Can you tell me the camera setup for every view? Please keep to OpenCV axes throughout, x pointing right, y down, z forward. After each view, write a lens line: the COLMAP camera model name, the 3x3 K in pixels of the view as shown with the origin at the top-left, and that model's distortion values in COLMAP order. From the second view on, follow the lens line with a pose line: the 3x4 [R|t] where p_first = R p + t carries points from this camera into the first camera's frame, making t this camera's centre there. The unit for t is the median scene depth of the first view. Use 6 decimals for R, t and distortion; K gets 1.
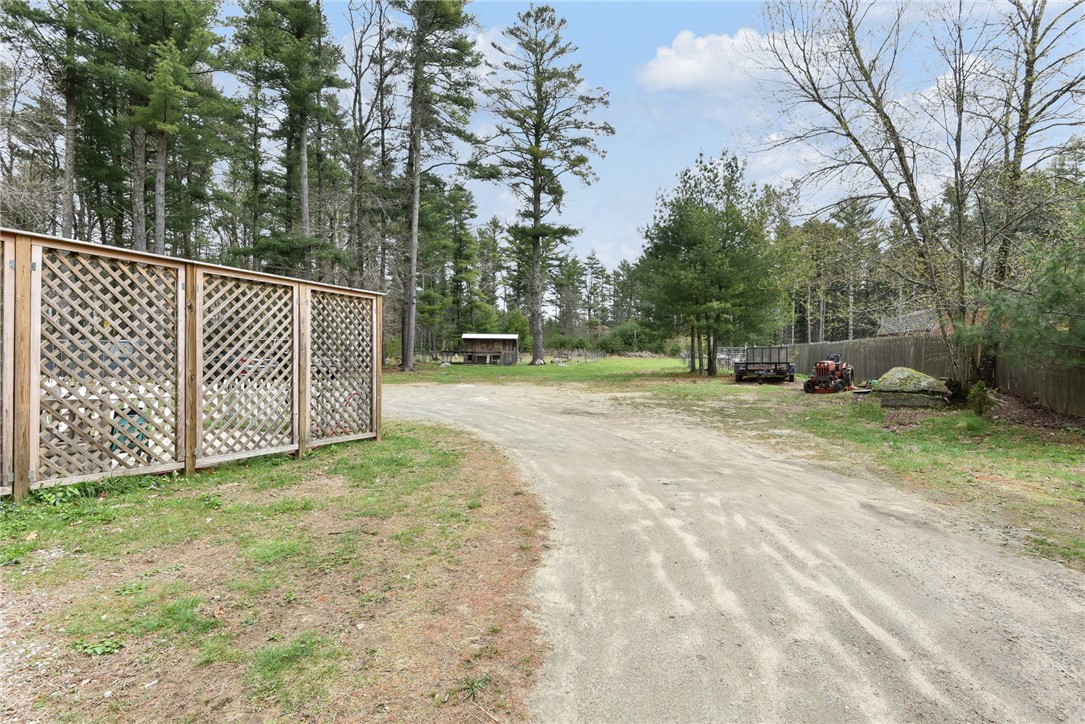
lens RADIAL K [[540.5, 0, 540.4], [0, 540.5, 360.1], [0, 0, 1]] dist [0.000883, 0.000022]
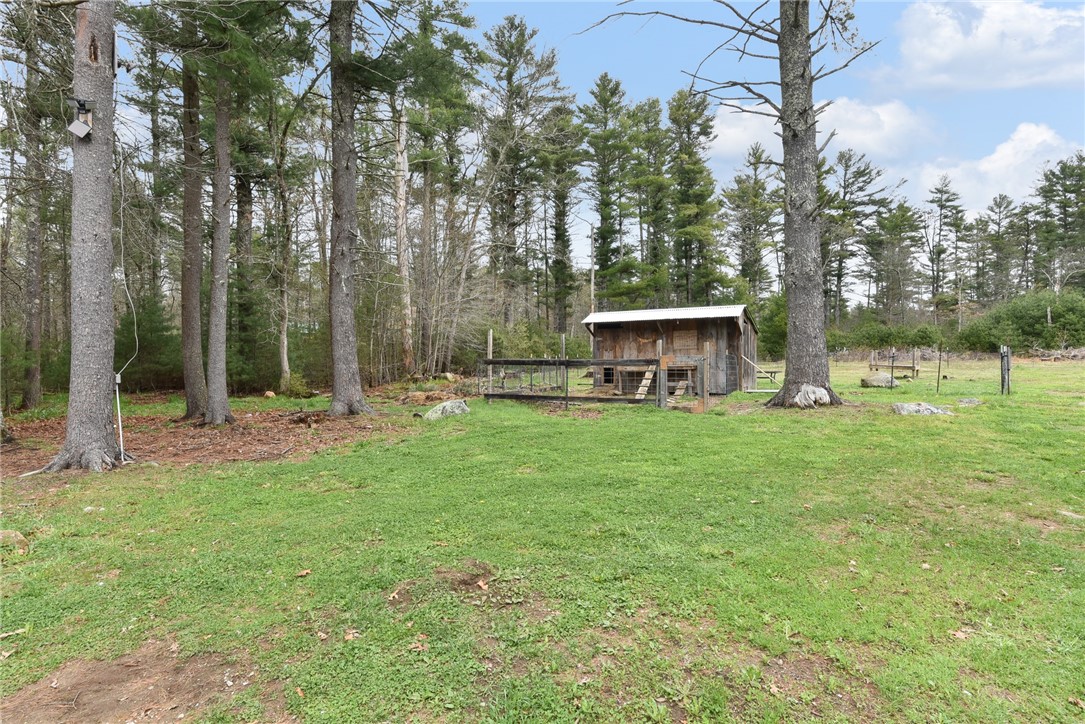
lens RADIAL K [[567.9, 0, 537.6], [0, 567.9, 369.2], [0, 0, 1]] dist [0.007047, 0.000392]
pose [[0.878424, -0.011958, -0.477732, 0.004827], [0.015296, 0.999878, 0.003097, -0.004230], [0.477637, -0.010028, 0.878500, 0.250836]]
